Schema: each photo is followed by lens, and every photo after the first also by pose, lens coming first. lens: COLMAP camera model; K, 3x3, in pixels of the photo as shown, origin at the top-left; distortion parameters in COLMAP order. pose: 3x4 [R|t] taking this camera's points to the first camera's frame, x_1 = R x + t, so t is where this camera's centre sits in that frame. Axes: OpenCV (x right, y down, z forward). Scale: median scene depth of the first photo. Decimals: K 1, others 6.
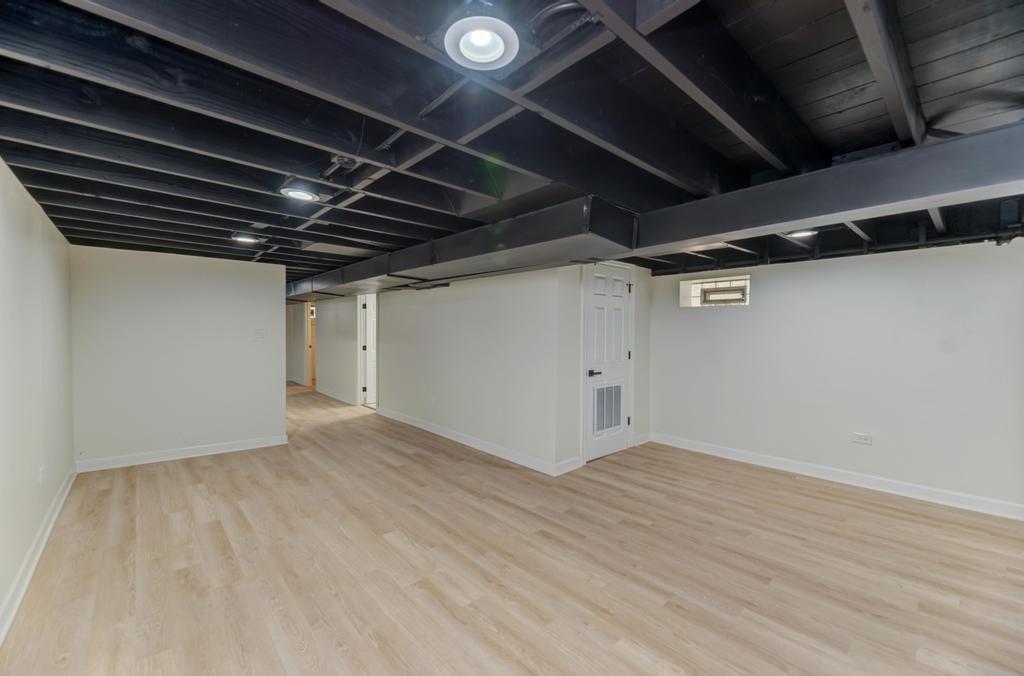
lens RADIAL K [[413.9, 0, 512.0], [0, 413.9, 338.0], [0, 0, 1]] dist [-0.002098, -0.000424]
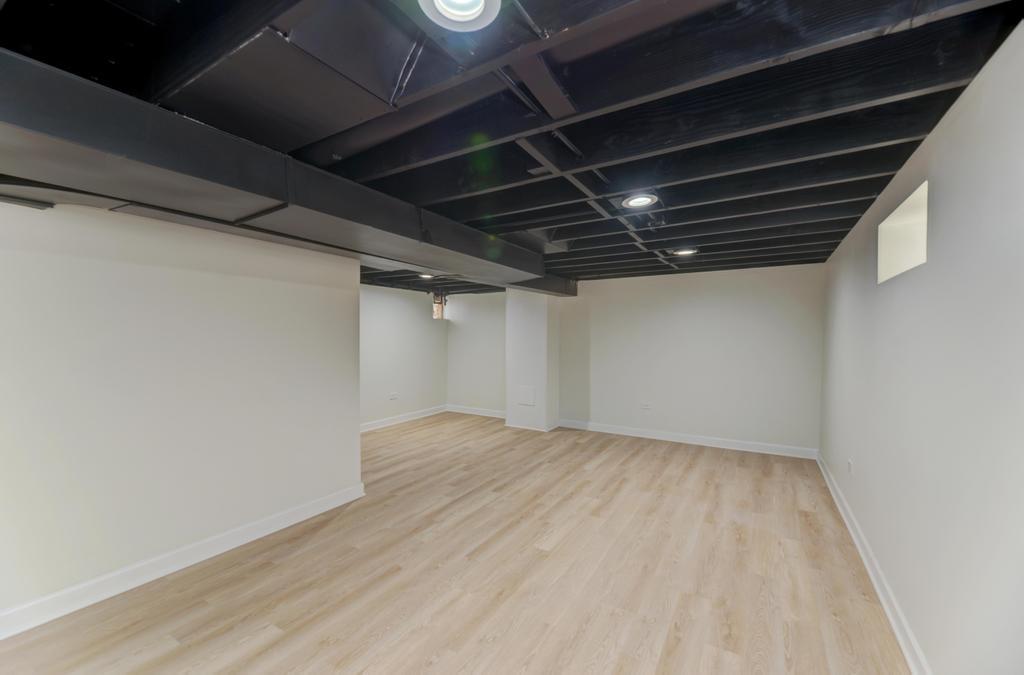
lens RADIAL K [[413.9, 0, 512.0], [0, 413.9, 337.5], [0, 0, 1]] dist [-0.002098, -0.000424]
pose [[-0.291841, -0.013881, 0.956366, -1.052314], [0.010852, 0.999782, 0.017823, -0.020559], [-0.956405, 0.015579, -0.291627, 1.201794]]
